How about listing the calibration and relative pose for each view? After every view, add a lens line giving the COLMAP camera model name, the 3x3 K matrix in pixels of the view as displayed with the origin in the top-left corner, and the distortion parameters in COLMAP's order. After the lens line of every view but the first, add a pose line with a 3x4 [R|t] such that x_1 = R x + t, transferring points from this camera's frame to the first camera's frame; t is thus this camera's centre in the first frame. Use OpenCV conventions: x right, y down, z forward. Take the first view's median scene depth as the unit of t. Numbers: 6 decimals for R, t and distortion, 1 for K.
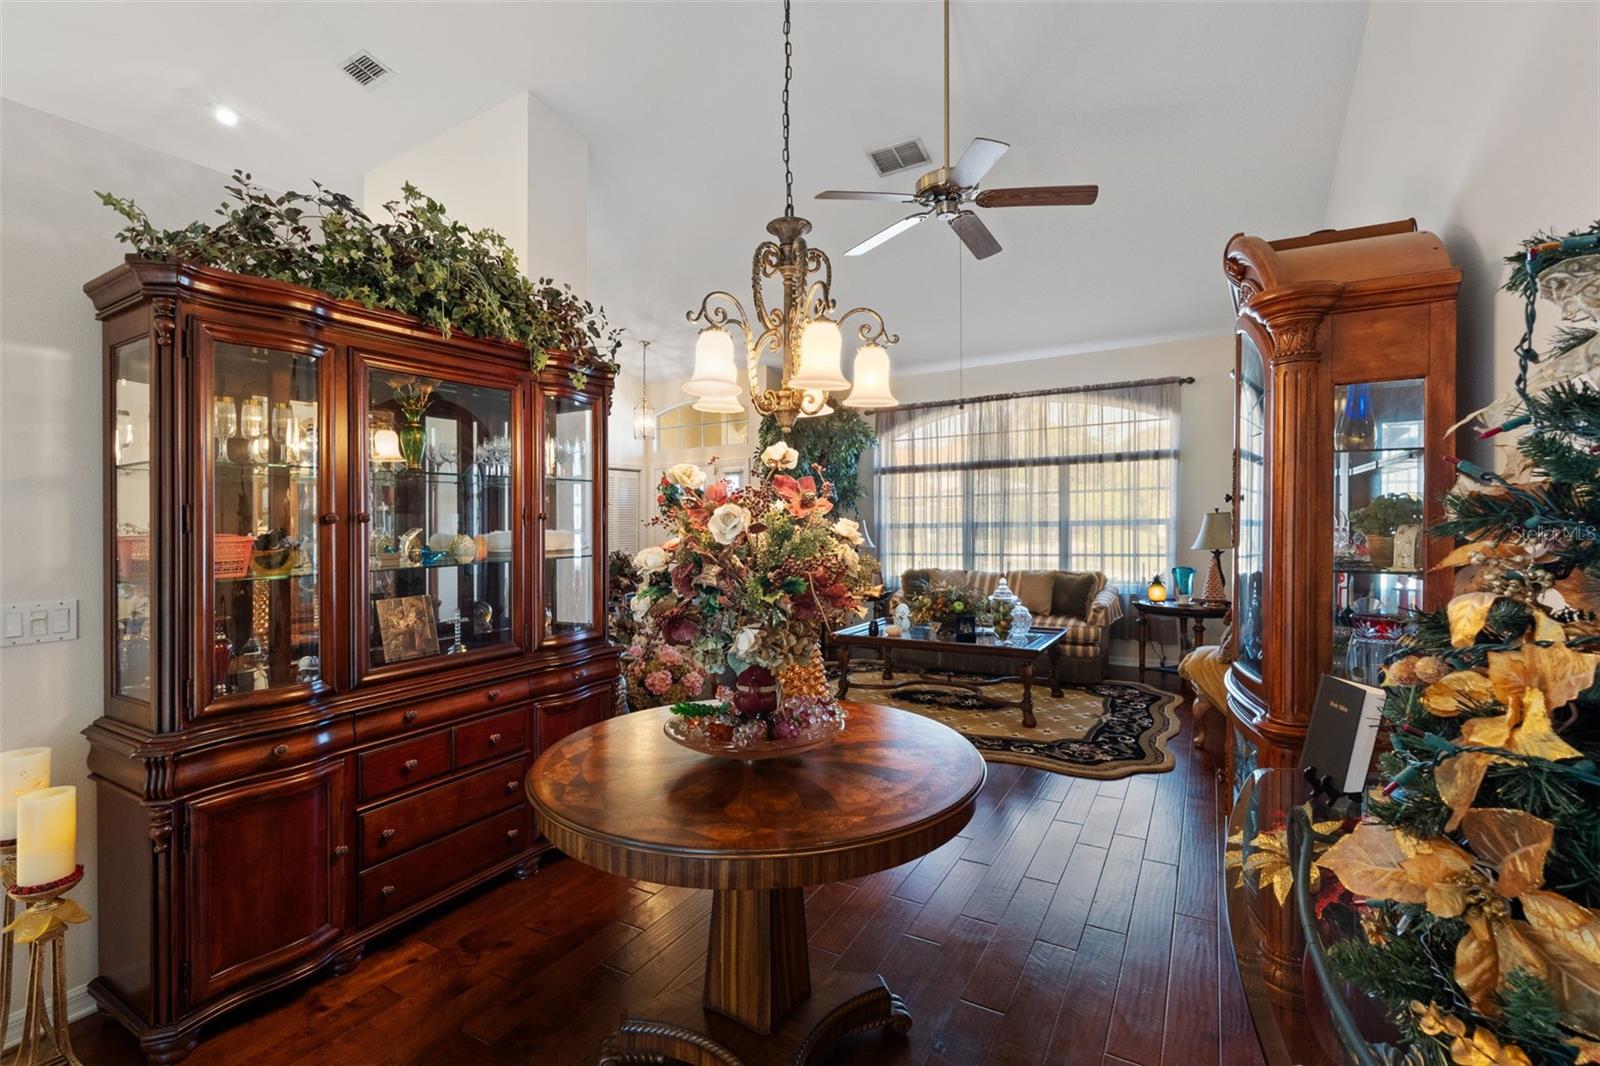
lens RADIAL K [[707.8, 0, 805.1], [0, 707.8, 524.2], [0, 0, 1]] dist [0.000822, 0.000089]
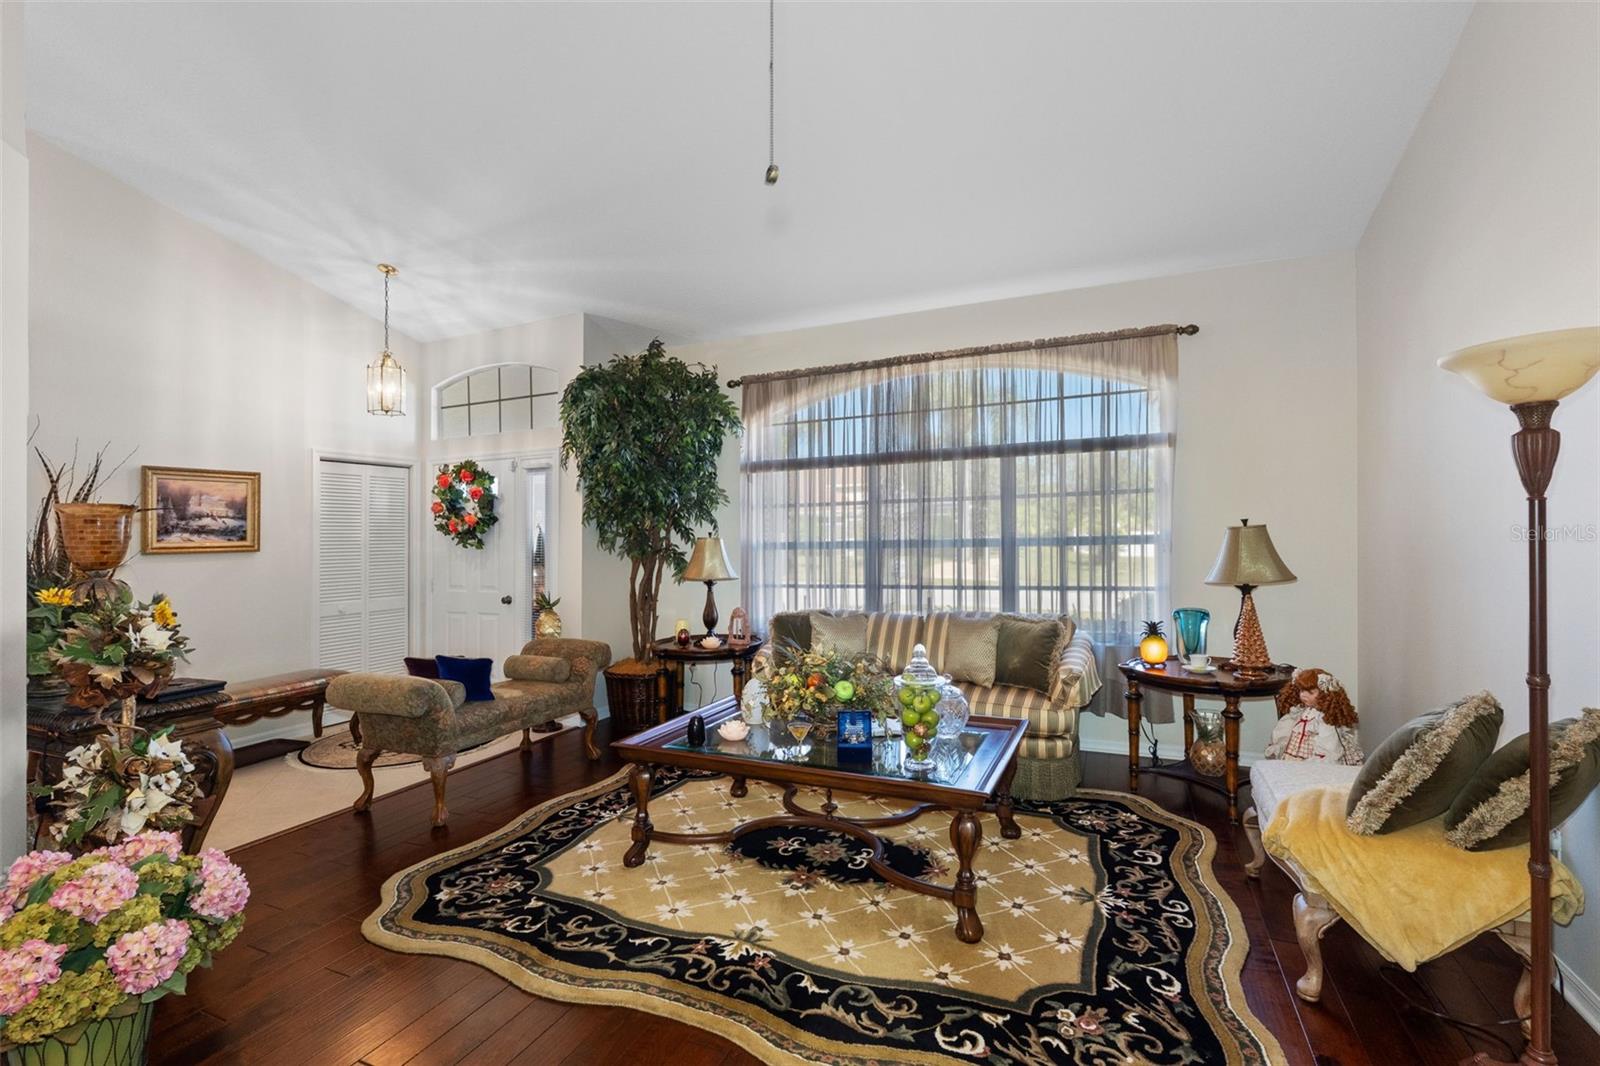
lens RADIAL K [[708.3, 0, 800.0], [0, 708.3, 533.0], [0, 0, 1]] dist [-0.000755, -0.000111]
pose [[0.995079, -0.000709, 0.099082, 0.098986], [0.001674, 0.999952, -0.009662, -0.003731], [-0.099071, 0.009780, 0.995032, 0.344105]]
